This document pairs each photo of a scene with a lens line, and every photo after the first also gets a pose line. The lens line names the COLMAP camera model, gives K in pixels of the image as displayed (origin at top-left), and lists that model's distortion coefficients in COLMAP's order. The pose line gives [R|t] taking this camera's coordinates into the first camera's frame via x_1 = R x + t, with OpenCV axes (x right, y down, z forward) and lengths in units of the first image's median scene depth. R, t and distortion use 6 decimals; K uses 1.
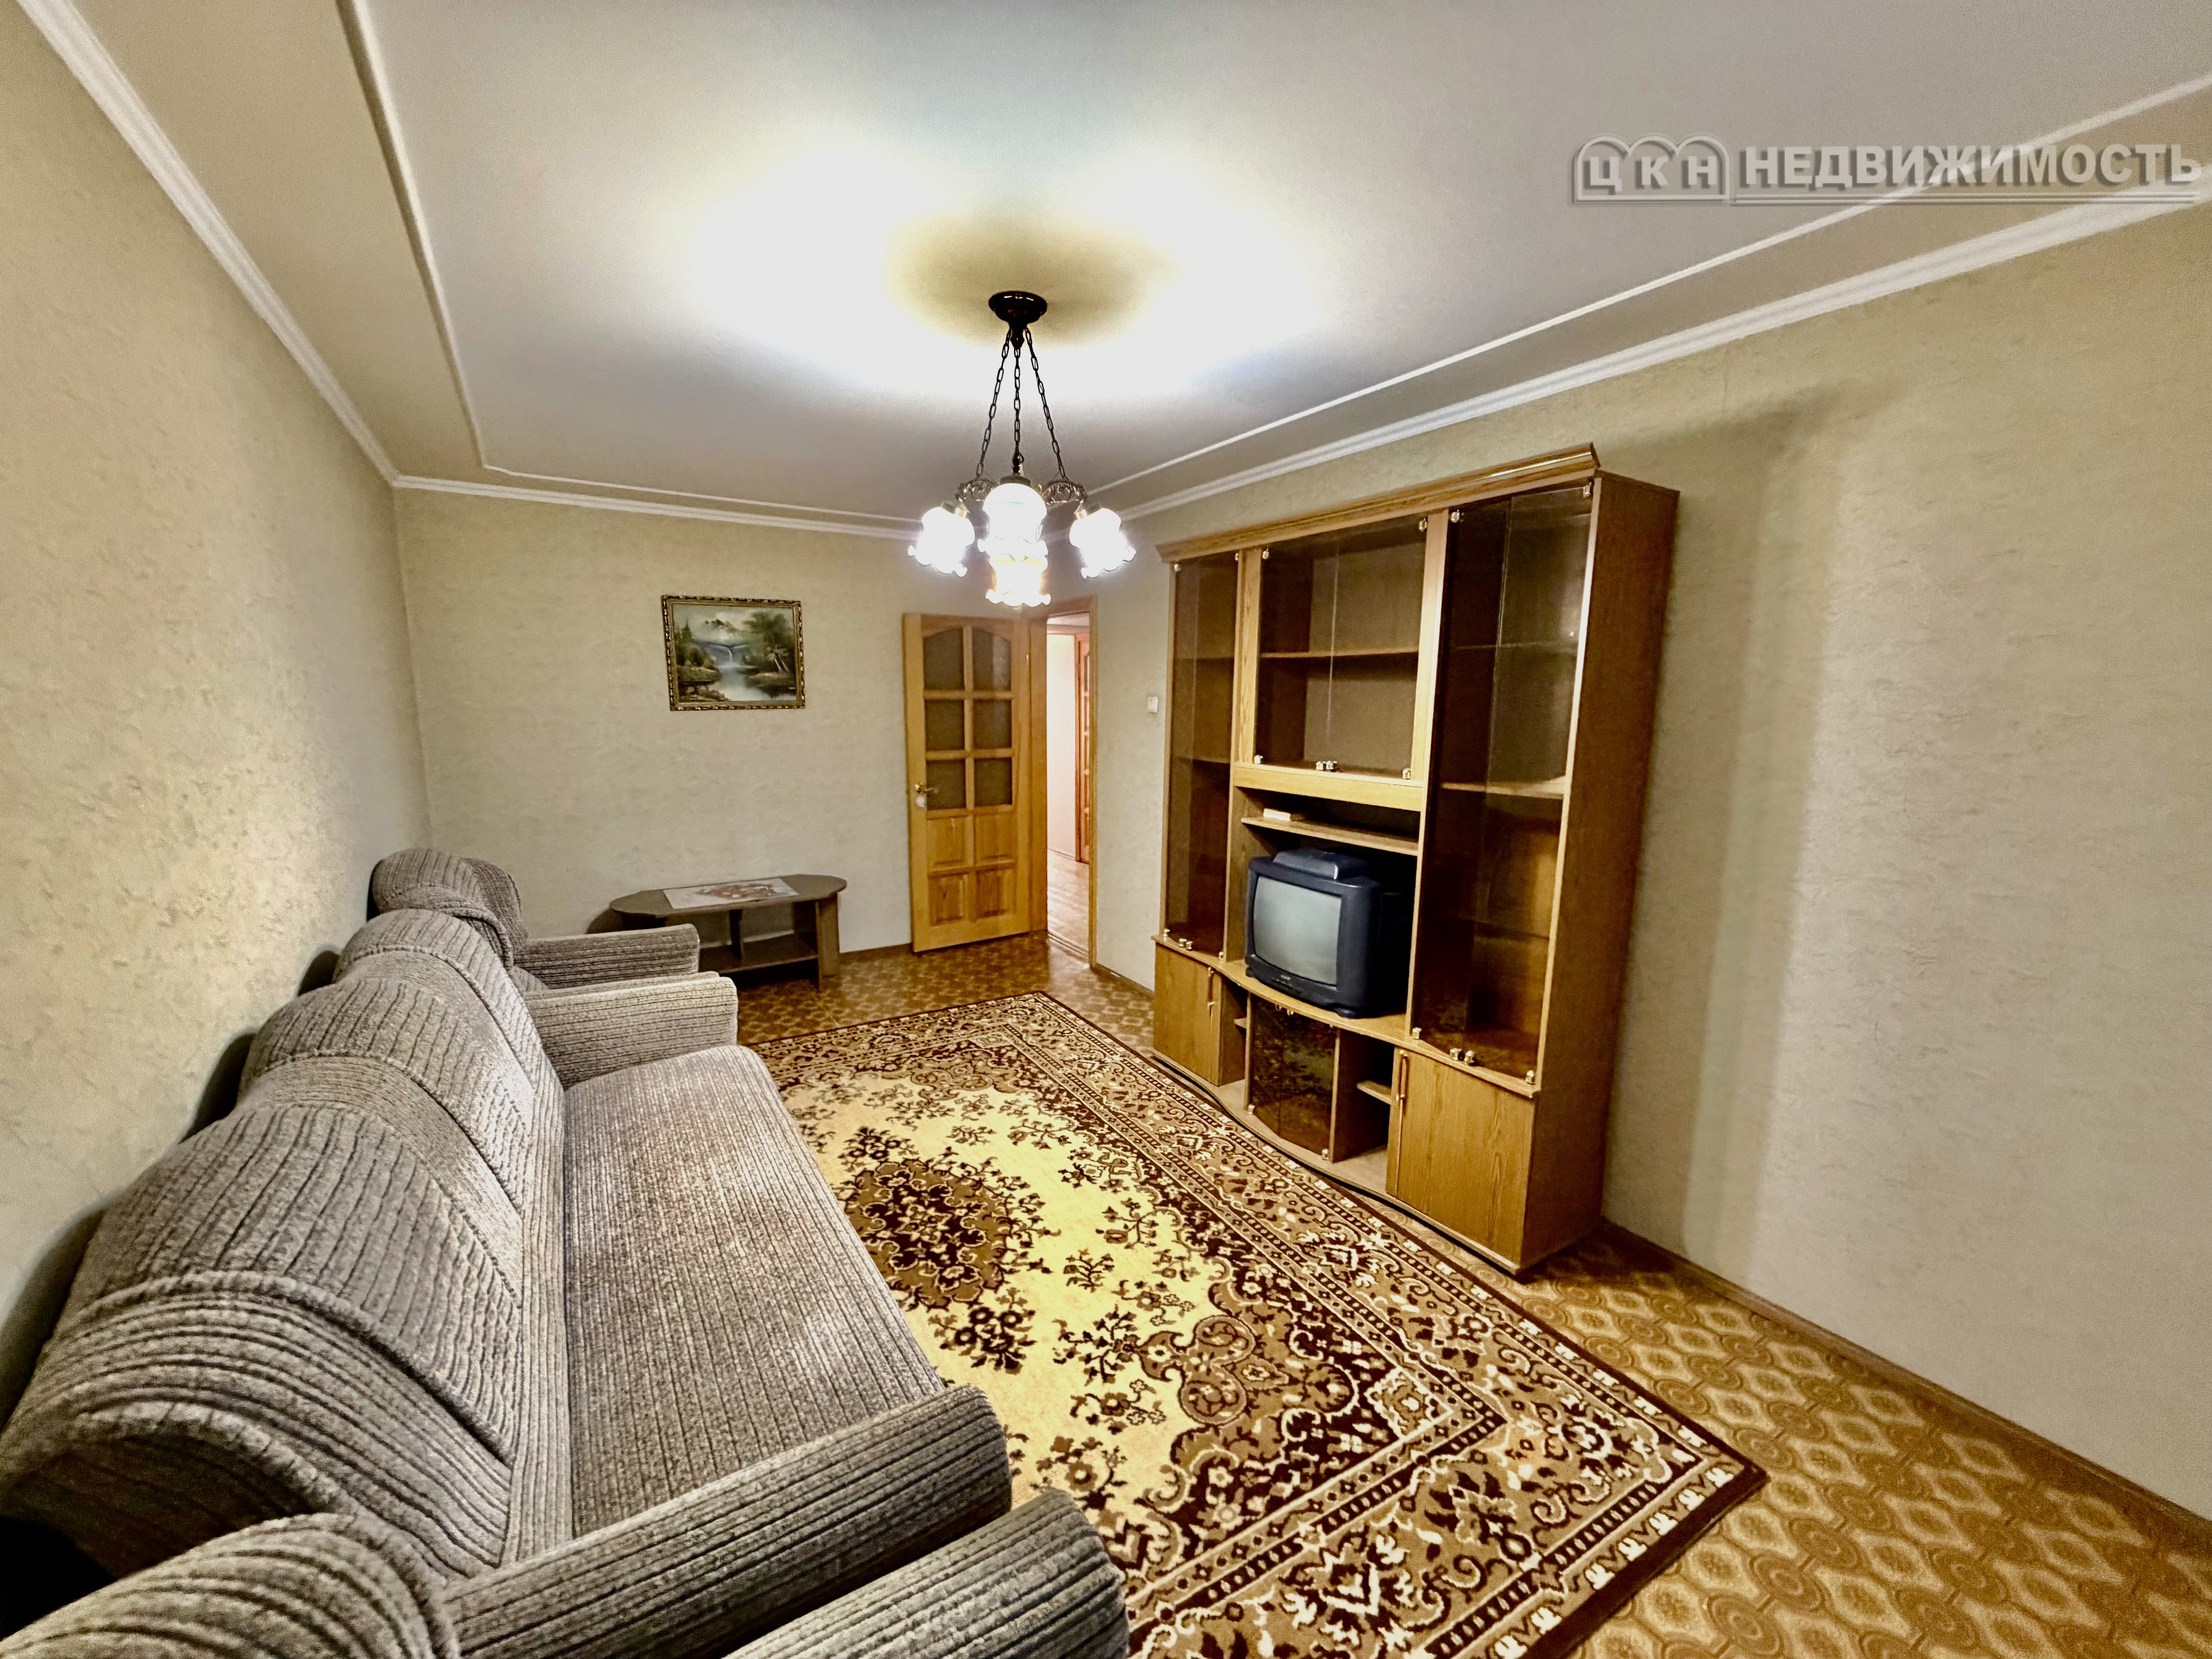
lens RADIAL K [[885.7, 0, 1096.0], [0, 885.7, 834.8], [0, 0, 1]] dist [0.002506, -0.000419]
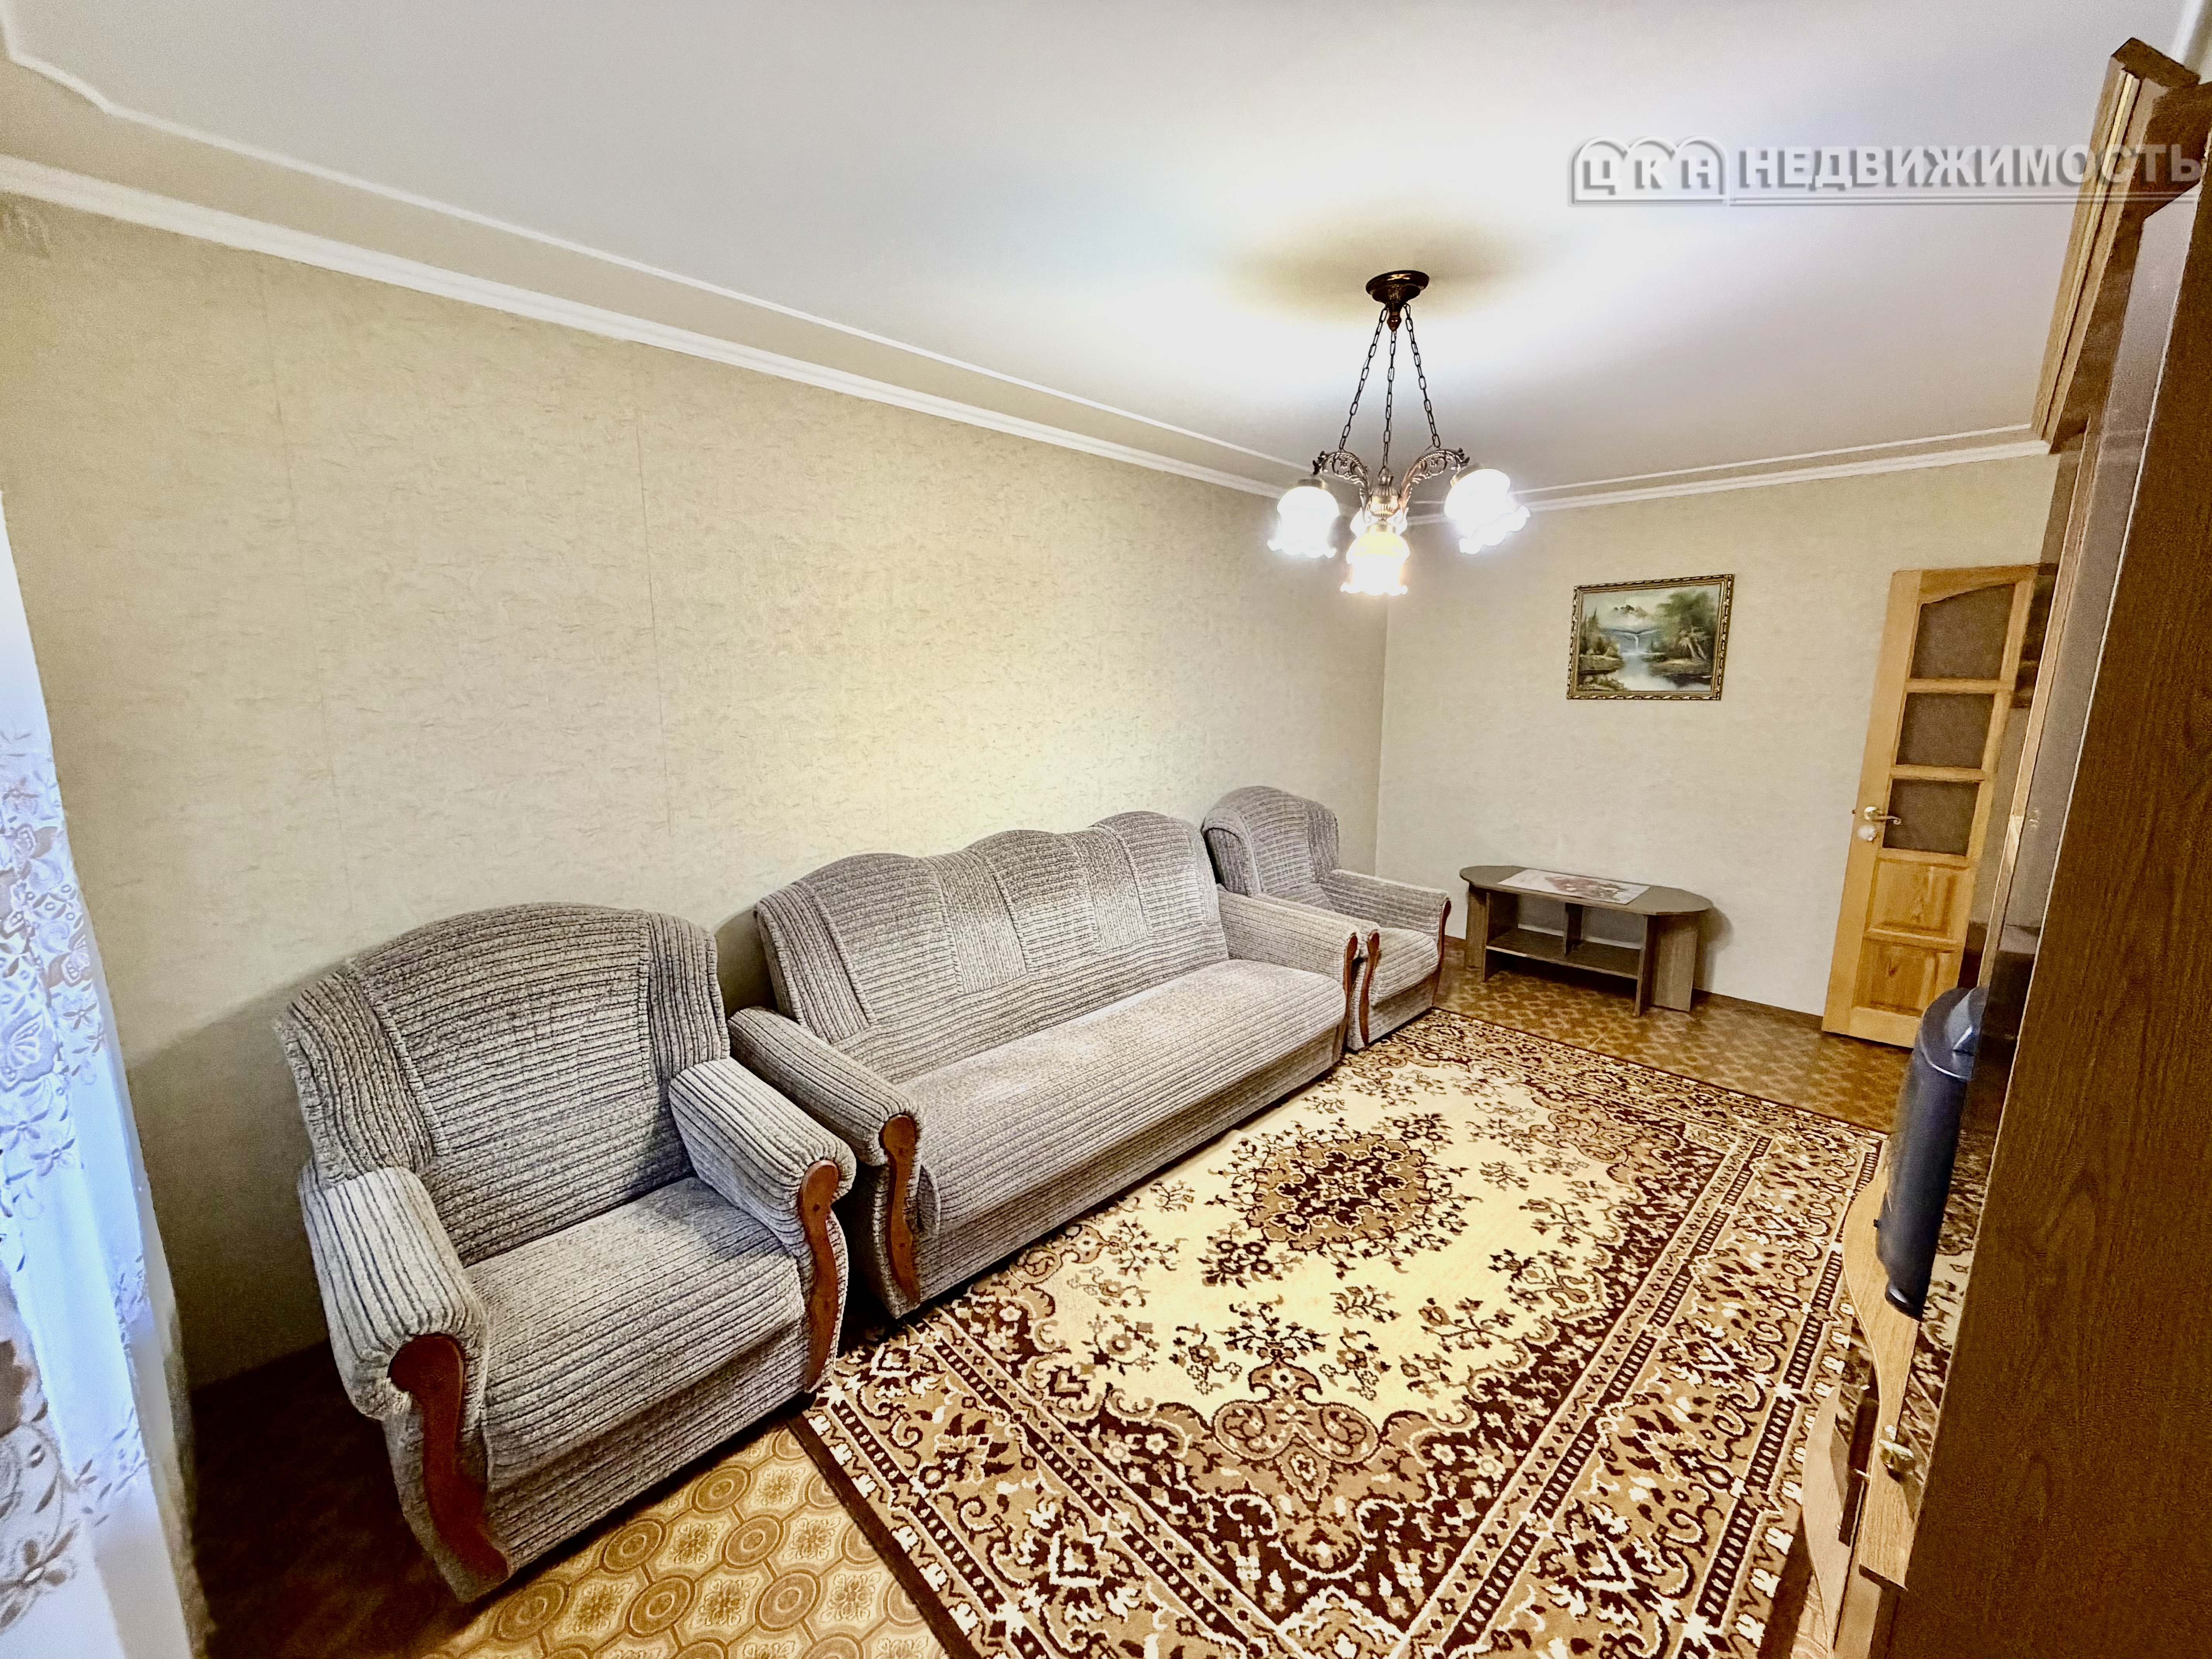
lens RADIAL K [[885.7, 0, 1093.1], [0, 885.7, 829.3], [0, 0, 1]] dist [0.002506, -0.000419]
pose [[0.231362, 0.165013, -0.958771, 0.899209], [-0.155036, 0.979170, 0.131112, -0.094639], [0.960435, 0.118310, 0.252126, 0.523469]]
